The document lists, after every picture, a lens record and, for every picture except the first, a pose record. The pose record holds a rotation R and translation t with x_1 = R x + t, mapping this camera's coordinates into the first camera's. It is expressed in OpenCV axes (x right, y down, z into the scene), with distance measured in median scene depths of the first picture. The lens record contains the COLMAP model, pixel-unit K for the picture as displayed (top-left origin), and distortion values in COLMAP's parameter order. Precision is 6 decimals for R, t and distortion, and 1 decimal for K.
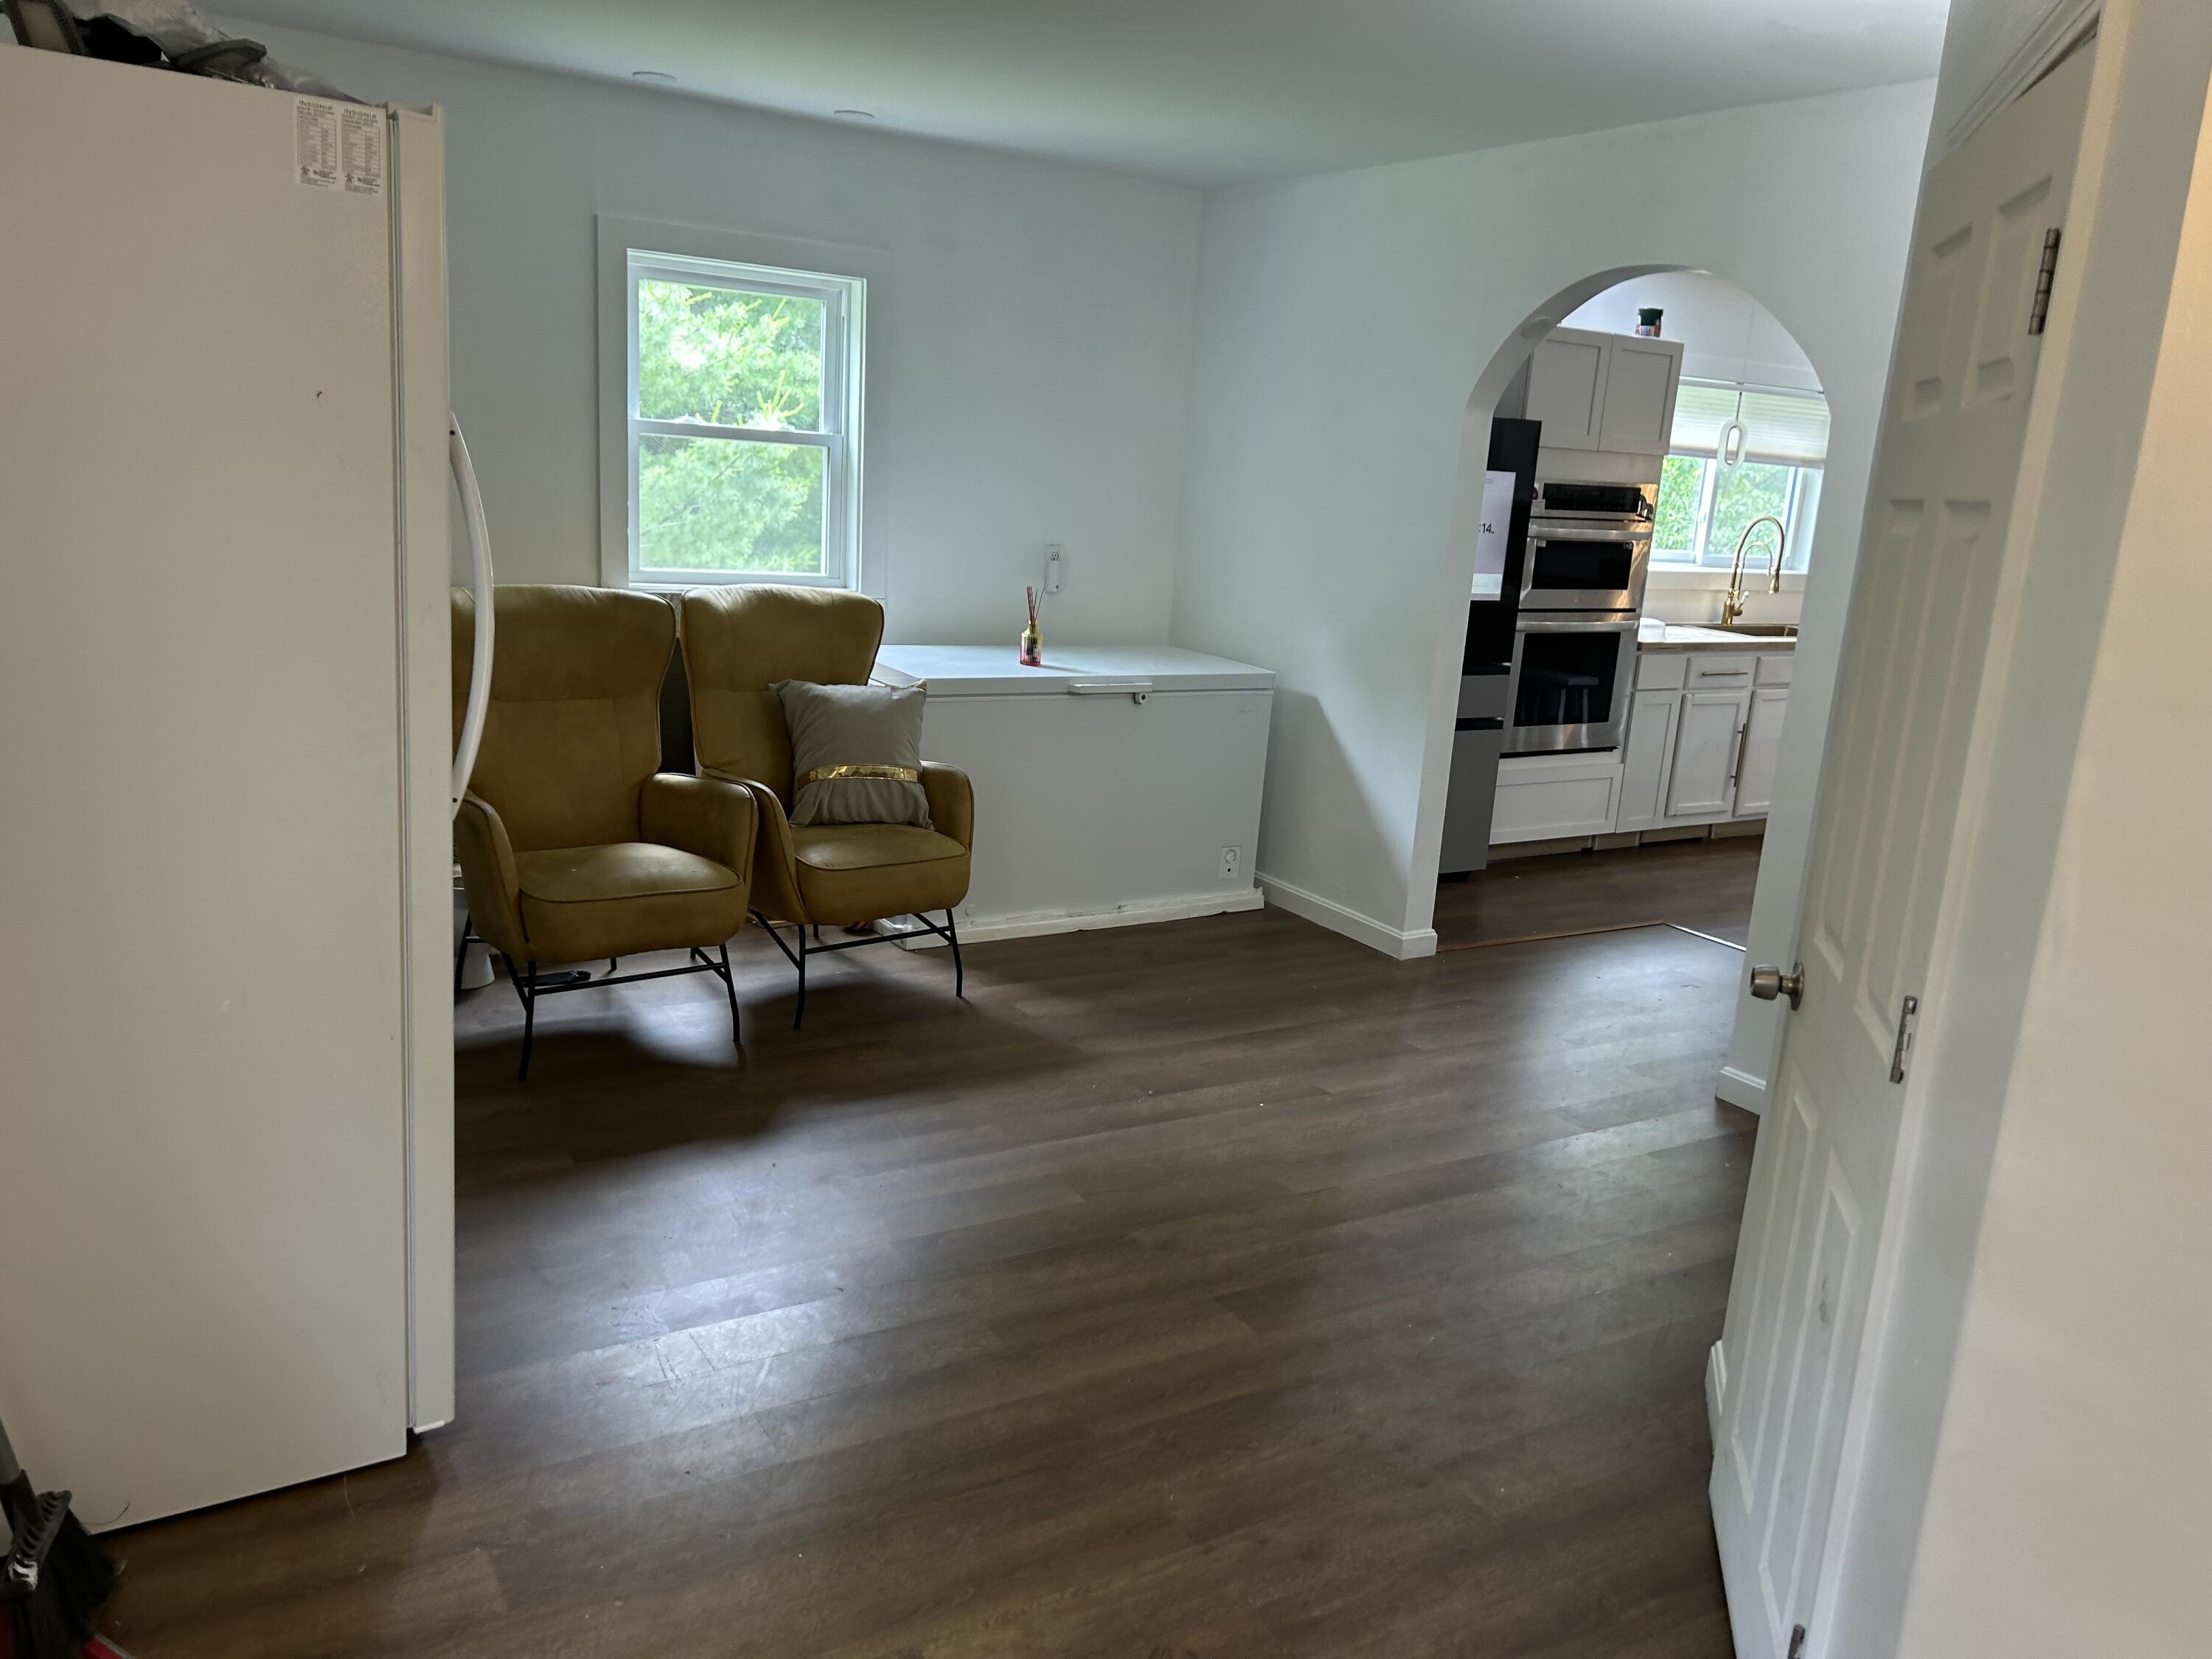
lens RADIAL K [[1662.0, 0, 1103.3], [0, 1662.0, 852.5], [0, 0, 1]] dist [0.071980, -0.089938]
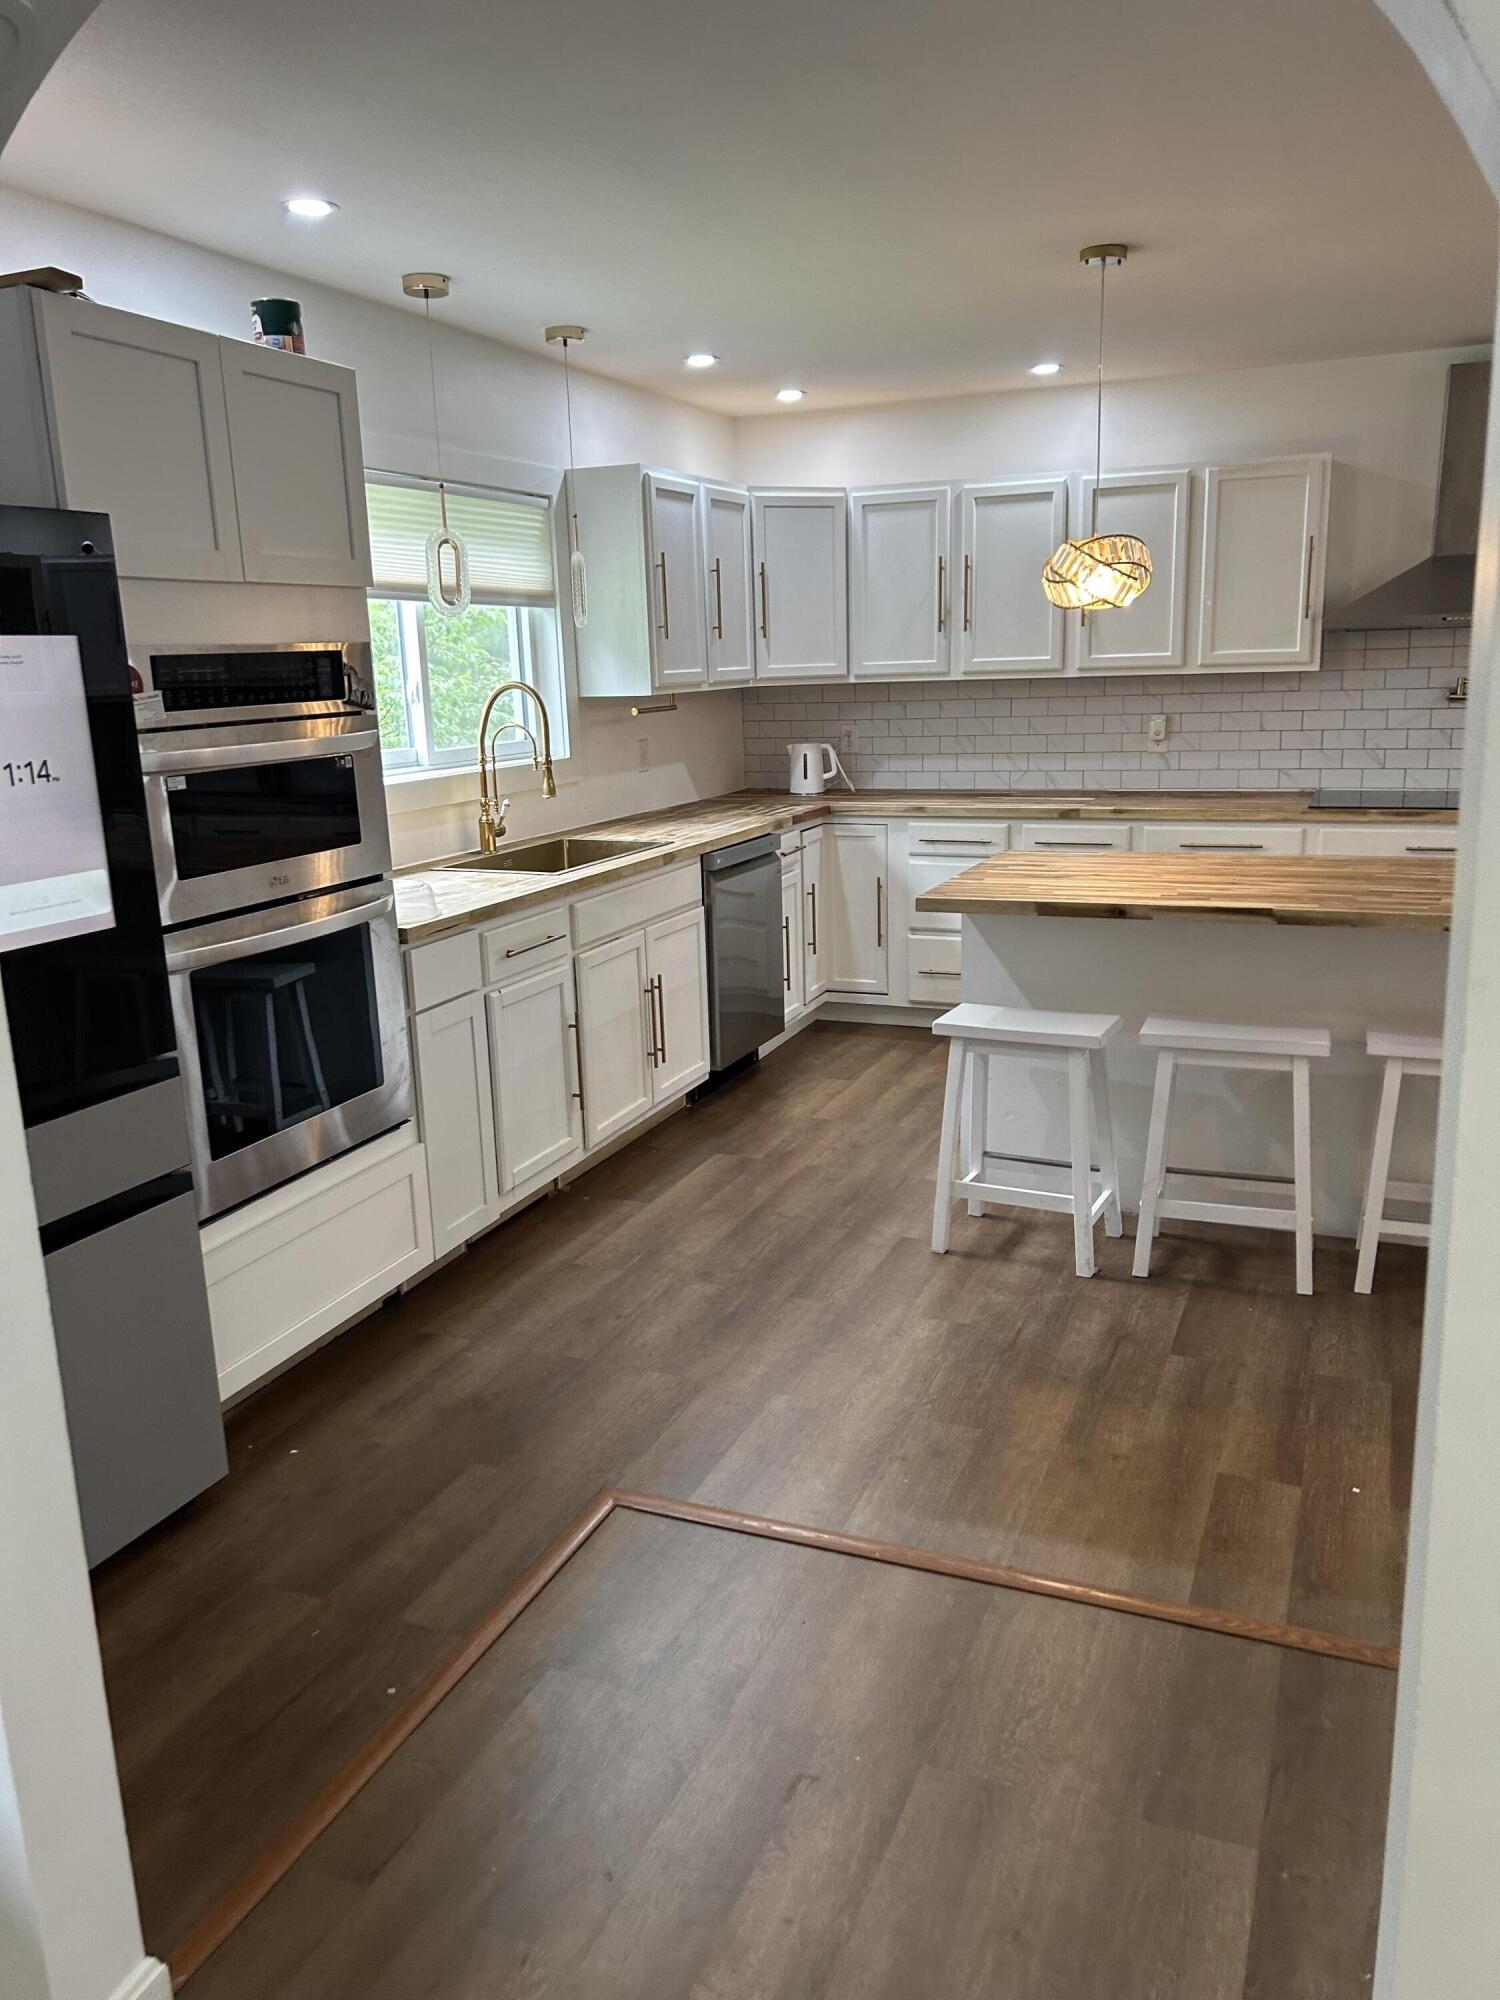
lens RADIAL K [[1502.7, 0, 758.6], [0, 1502.7, 1012.3], [0, 0, 1]] dist [0.071980, -0.089938]
pose [[0.803787, -0.224897, 0.550770, 0.134849], [0.219392, 0.972596, 0.076963, -0.111303], [-0.552985, 0.058973, 0.831101, 0.523199]]
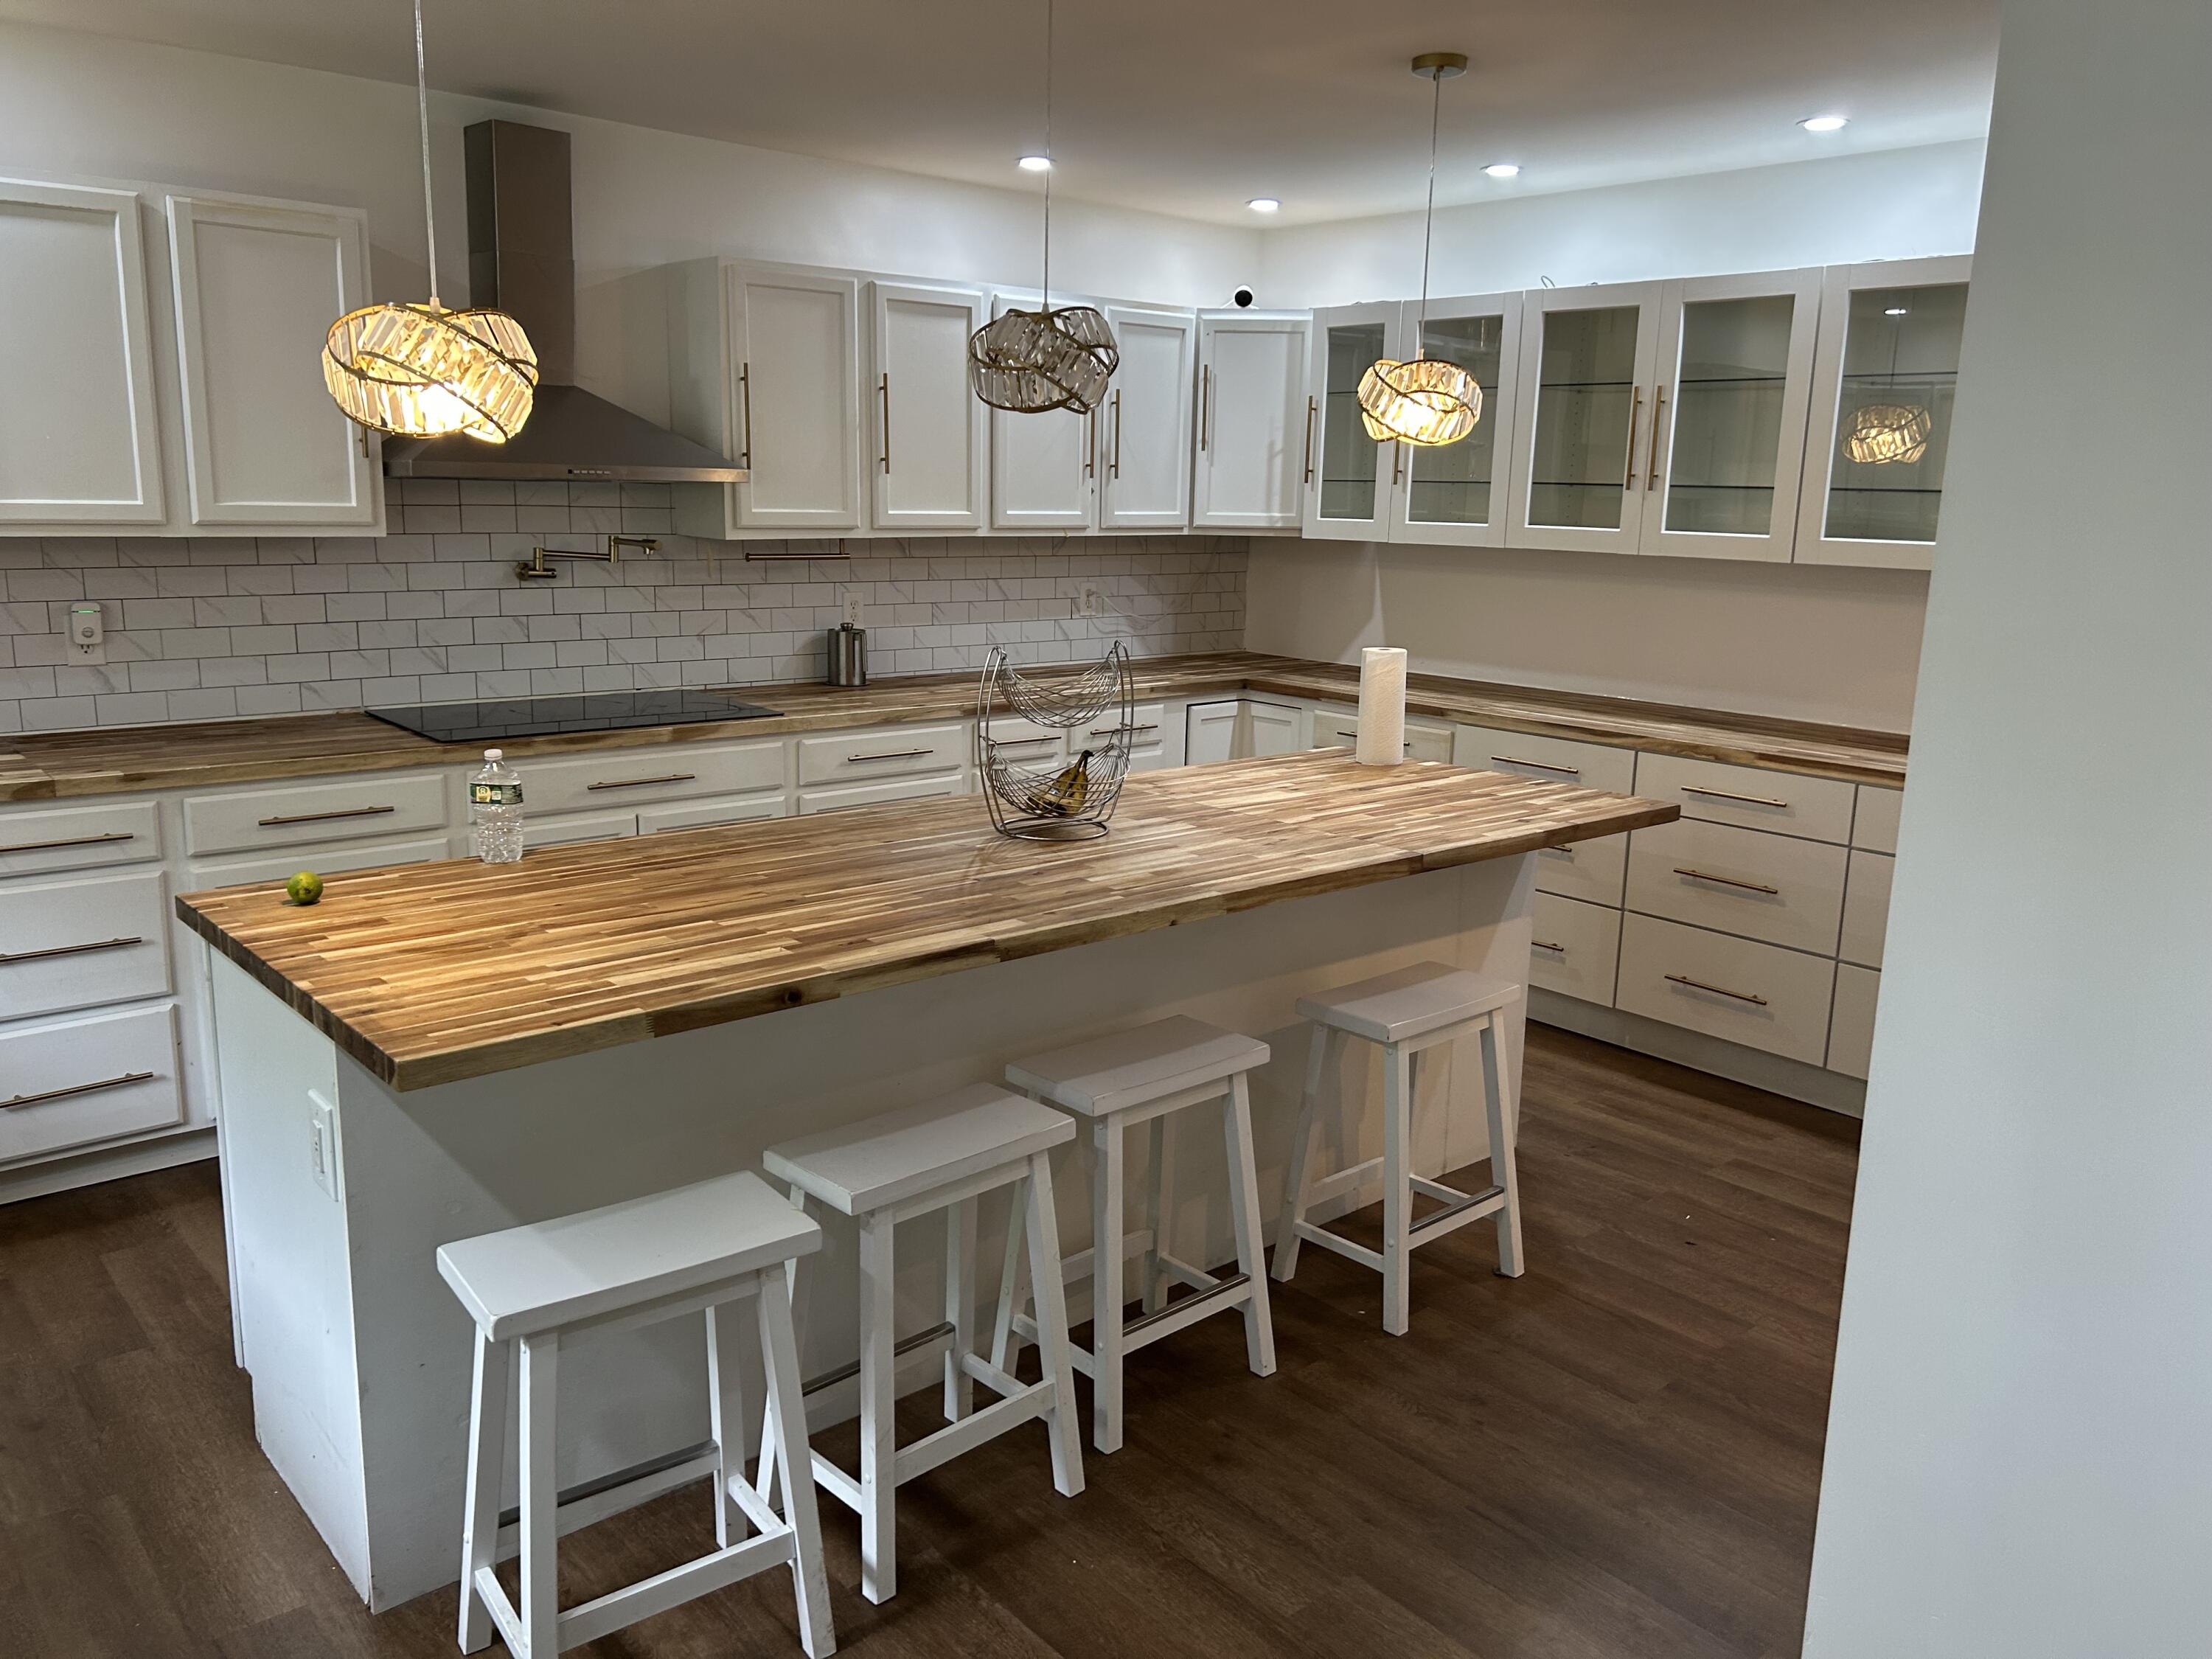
lens RADIAL K [[1662.0, 0, 1105.0], [0, 1662.0, 812.5], [0, 0, 1]] dist [0.071980, -0.089938]
pose [[-0.168281, -0.263703, 0.949812, 0.223945], [0.194260, 0.935785, 0.294227, -0.192766], [-0.966408, 0.234023, -0.106248, 0.851180]]
